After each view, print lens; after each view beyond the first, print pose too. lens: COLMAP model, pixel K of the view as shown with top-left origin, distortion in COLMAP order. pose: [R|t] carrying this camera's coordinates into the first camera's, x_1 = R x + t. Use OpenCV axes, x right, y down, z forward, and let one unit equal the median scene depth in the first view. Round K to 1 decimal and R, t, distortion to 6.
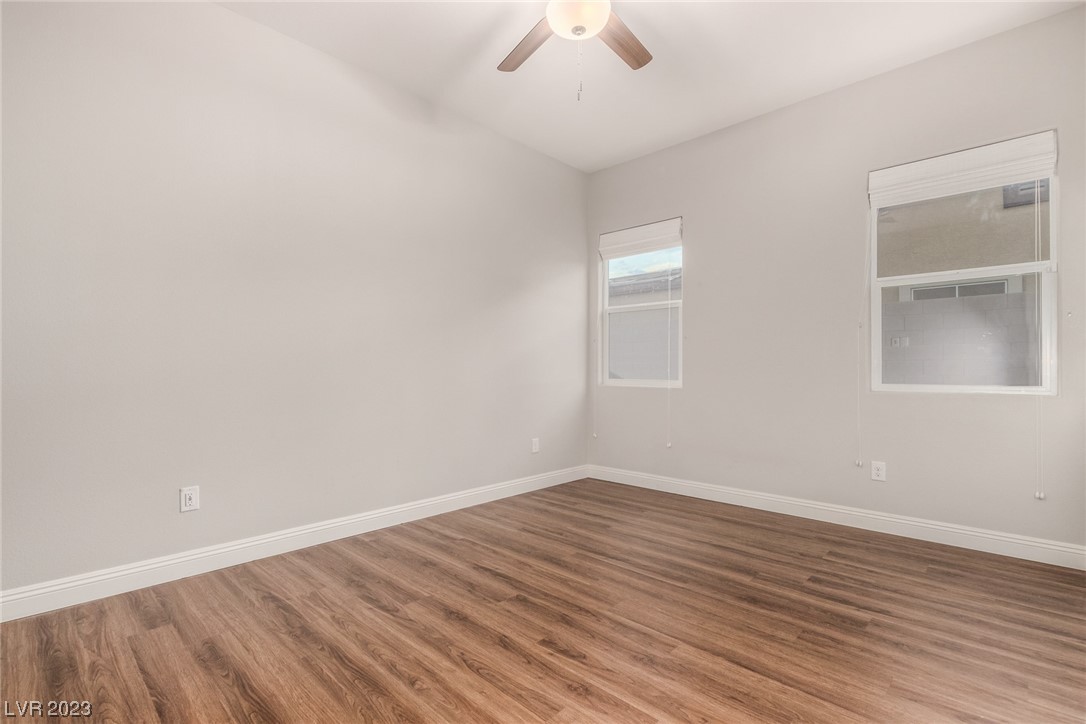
lens RADIAL K [[496.9, 0, 531.9], [0, 496.9, 361.8], [0, 0, 1]] dist [-0.003096, -0.000924]
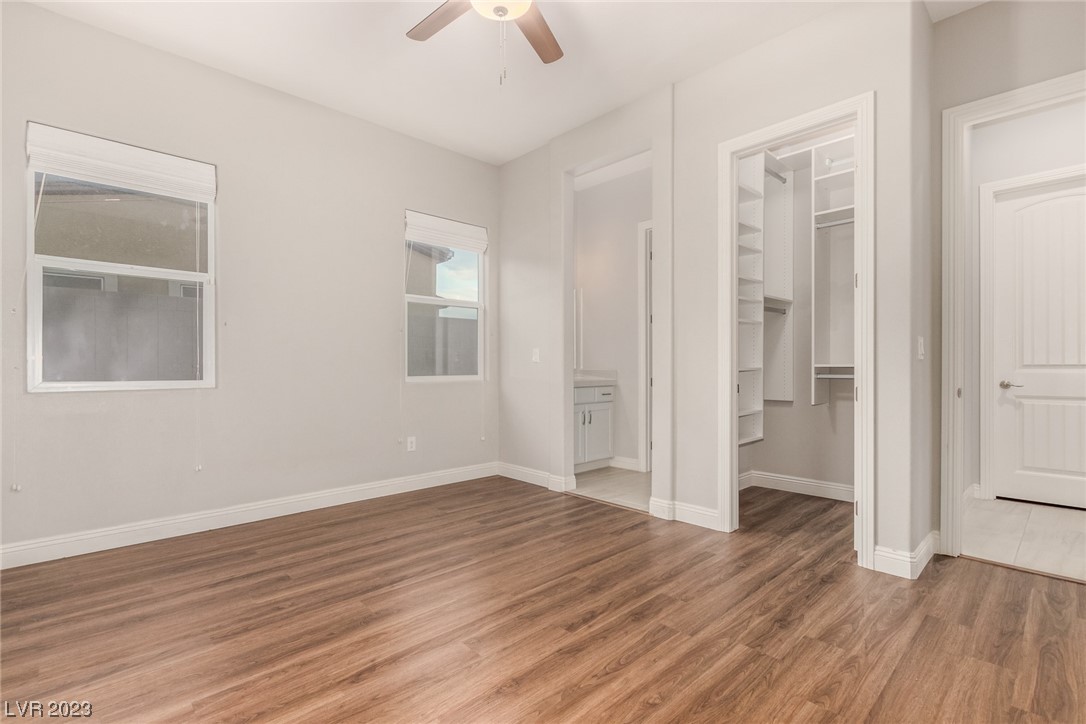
lens RADIAL K [[508.2, 0, 546.6], [0, 508.2, 368.4], [0, 0, 1]] dist [-0.000089, -0.000487]
pose [[0.026634, -0.006028, 0.999627, -0.813210], [-0.015106, 0.999865, 0.006432, 0.010833], [-0.999531, -0.015271, 0.026540, 0.808160]]
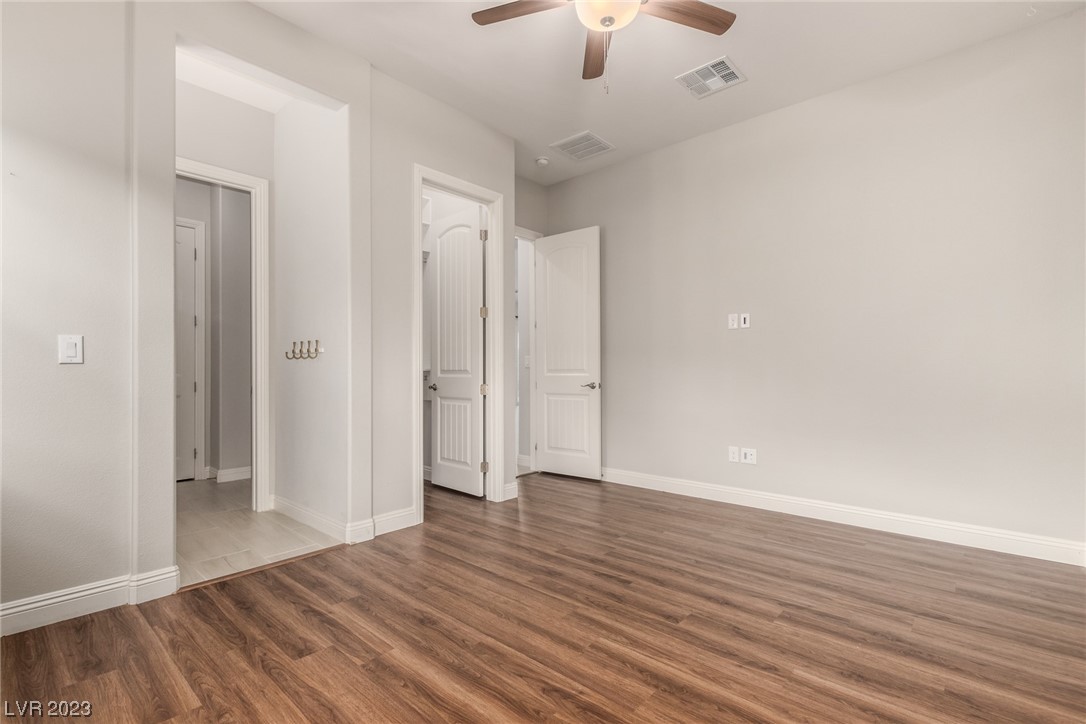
lens RADIAL K [[496.9, 0, 531.9], [0, 496.9, 361.8], [0, 0, 1]] dist [-0.003096, -0.000924]
pose [[-0.998824, -0.000946, -0.048477, 0.266097], [0.000439, 0.999592, -0.028556, 0.020703], [0.048484, -0.028543, -0.998416, 1.805051]]
